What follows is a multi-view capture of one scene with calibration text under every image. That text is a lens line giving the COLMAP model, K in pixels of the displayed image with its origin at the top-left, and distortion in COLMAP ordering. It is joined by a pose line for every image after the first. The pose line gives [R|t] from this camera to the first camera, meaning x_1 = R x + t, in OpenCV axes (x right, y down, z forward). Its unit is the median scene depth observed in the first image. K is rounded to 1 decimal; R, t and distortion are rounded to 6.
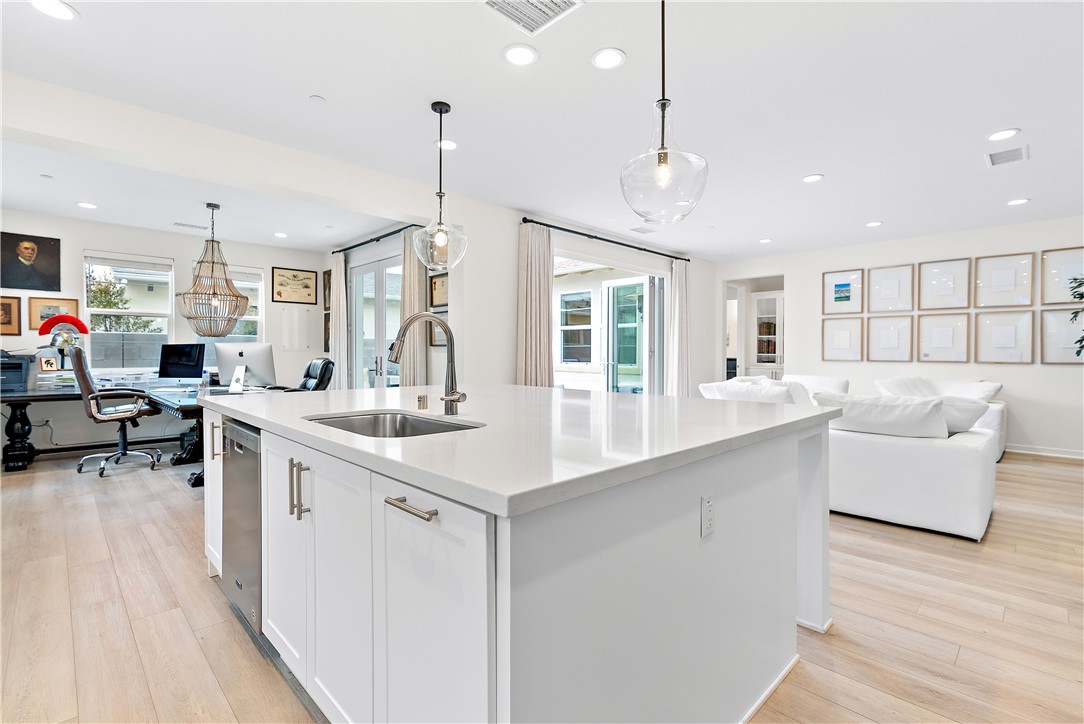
lens RADIAL K [[496.7, 0, 542.0], [0, 496.7, 362.0], [0, 0, 1]] dist [-0.001124, 0.000503]
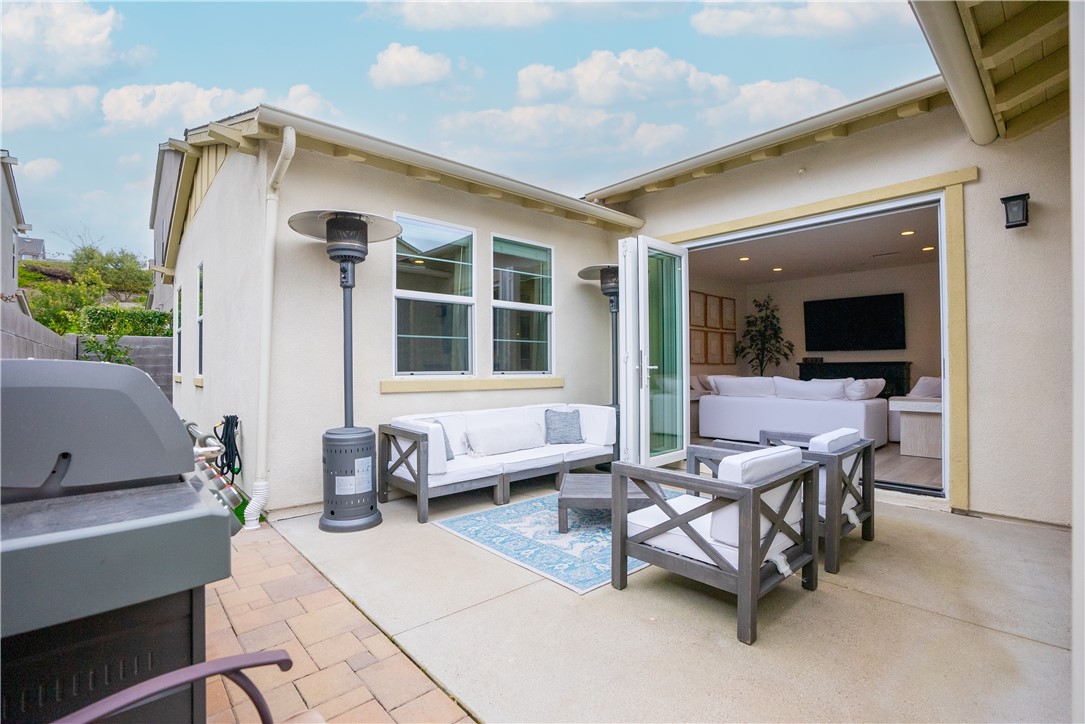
lens RADIAL K [[497.2, 0, 542.5], [0, 497.2, 362.0], [0, 0, 1]] dist [-0.001124, 0.000503]
pose [[0.035943, -0.003426, 0.999348, -0.759392], [0.026128, 0.999656, 0.002487, -0.021669], [-0.999012, 0.026022, 0.036020, 1.601664]]
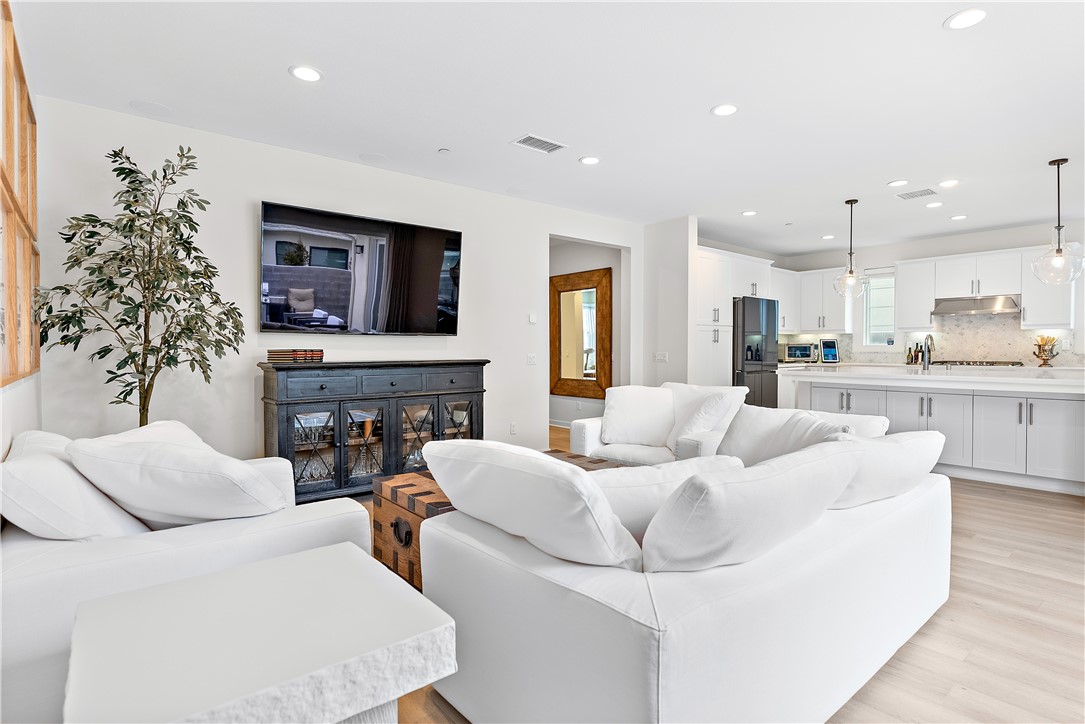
lens RADIAL K [[542.9, 0, 542.5], [0, 542.9, 362.0], [0, 0, 1]] dist [-0.002011, 0.000137]
pose [[-0.996584, -0.002511, 0.082548, 0.593142], [0.001301, 0.998936, 0.046096, -0.026703], [-0.082575, 0.046045, -0.995521, 1.441255]]
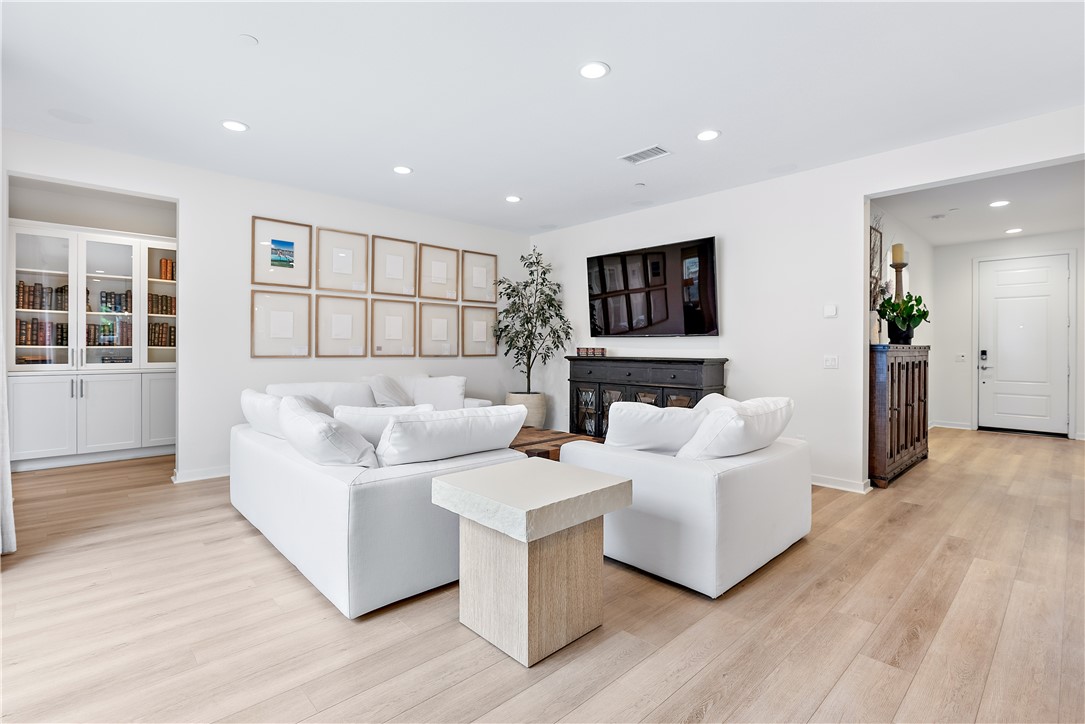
lens RADIAL K [[505.9, 0, 545.9], [0, 505.9, 345.4], [0, 0, 1]] dist [-0.009901, 0.001523]
pose [[0.018112, 0.003900, 0.999828, -0.076457], [0.015436, 0.999872, -0.004180, -0.012651], [-0.999717, 0.015509, 0.018049, 0.823191]]
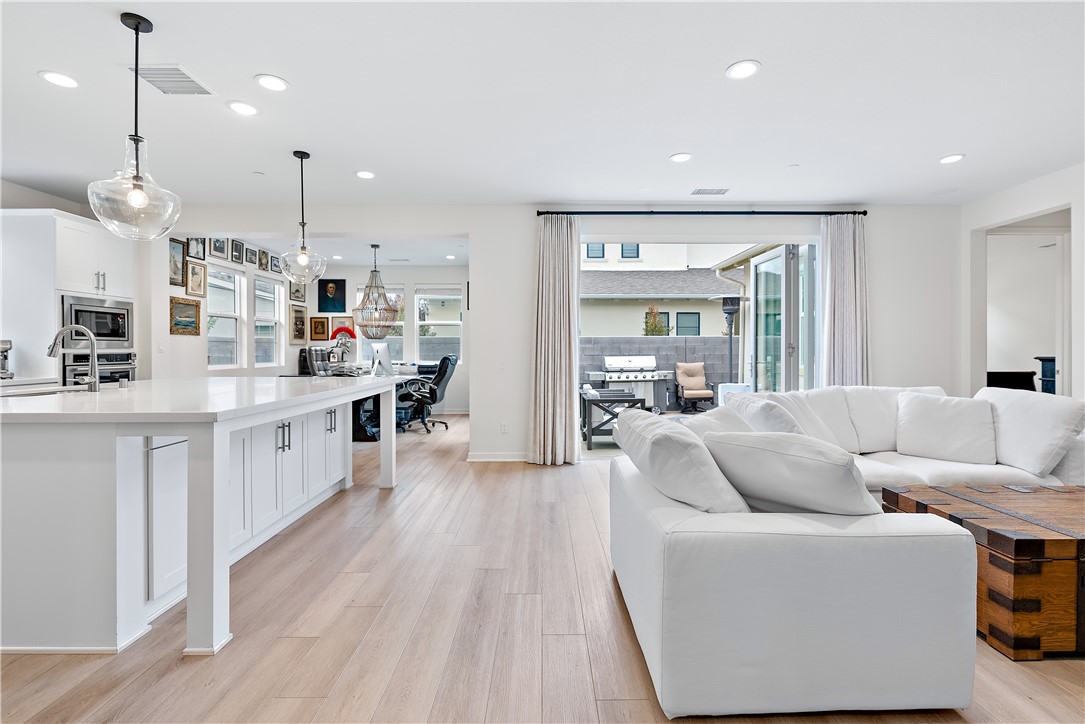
lens RADIAL K [[505.9, 0, 545.9], [0, 505.9, 345.4], [0, 0, 1]] dist [-0.009901, 0.001523]
pose [[0.719924, -0.009576, -0.693987, 0.631852], [-0.012085, 0.999580, -0.026329, -0.001519], [0.693948, 0.027341, 0.719506, 0.293376]]
